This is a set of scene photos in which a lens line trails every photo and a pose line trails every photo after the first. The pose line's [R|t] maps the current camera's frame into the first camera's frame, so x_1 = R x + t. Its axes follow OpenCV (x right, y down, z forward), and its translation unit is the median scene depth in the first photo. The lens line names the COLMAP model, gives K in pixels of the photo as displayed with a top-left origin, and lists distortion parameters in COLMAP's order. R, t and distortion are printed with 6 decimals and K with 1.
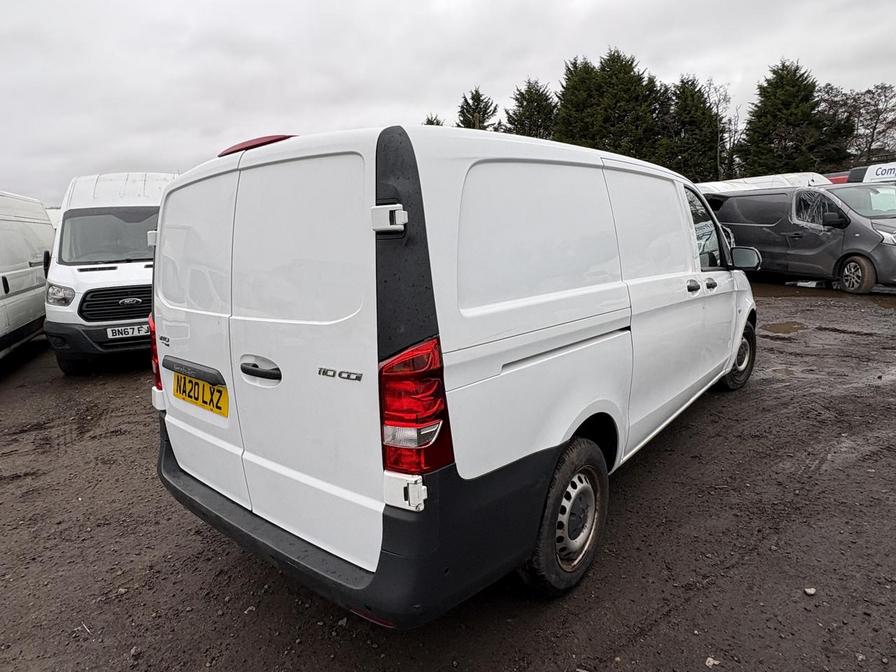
lens RADIAL K [[525.0, 0, 447.9], [0, 525.0, 330.8], [0, 0, 1]] dist [0.001309, 0.002371]
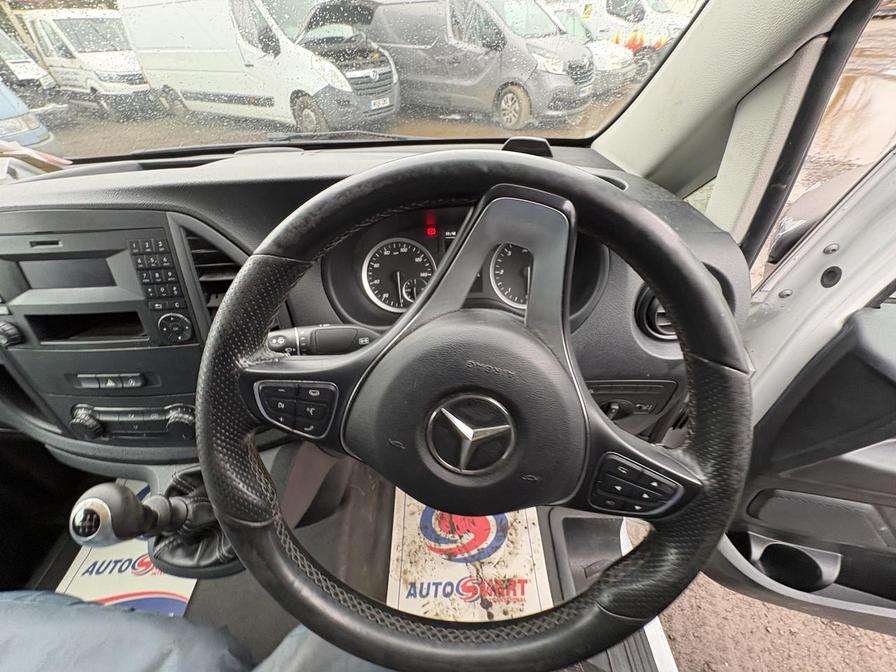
lens RADIAL K [[360.4, 0, 445.1], [0, 360.4, 332.5], [0, 0, 1]] dist [0.001277, 0.000038]
pose [[0.783075, -0.383499, 0.489614, 0.153981], [0.120625, 0.865958, 0.485353, -0.077194], [-0.610117, -0.321008, 0.724369, 0.397541]]
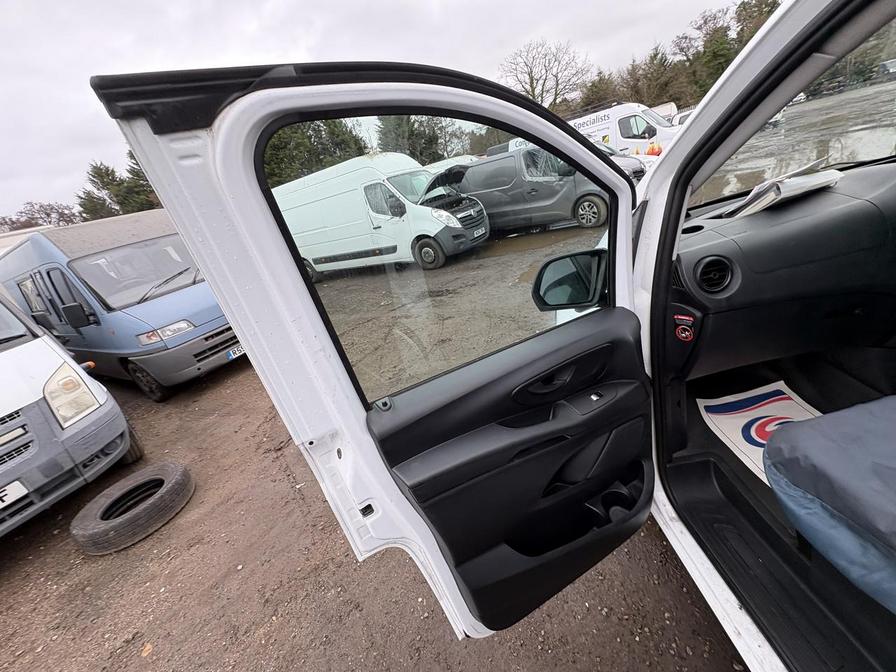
lens RADIAL K [[358.5, 0, 443.5], [0, 358.5, 335.7], [0, 0, 1]] dist [-0.000735, -0.000099]
pose [[0.767312, -0.365521, 0.526903, -0.025597], [0.316707, 0.930454, 0.184260, -0.091731], [-0.557610, 0.025488, 0.829712, 0.464570]]
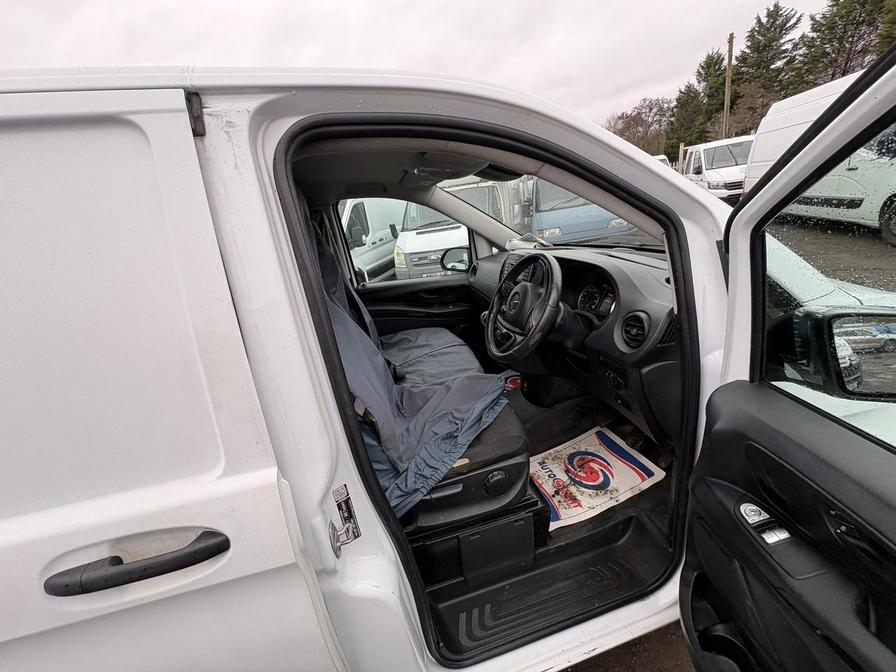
lens RADIAL K [[355.6, 0, 449.4], [0, 355.6, 332.9], [0, 0, 1]] dist [0.001592, 0.000223]
pose [[0.805106, 0.127522, -0.579260, 0.214234], [-0.003468, 0.977610, 0.210396, -0.074238], [0.593120, -0.167382, 0.787522, 0.309652]]
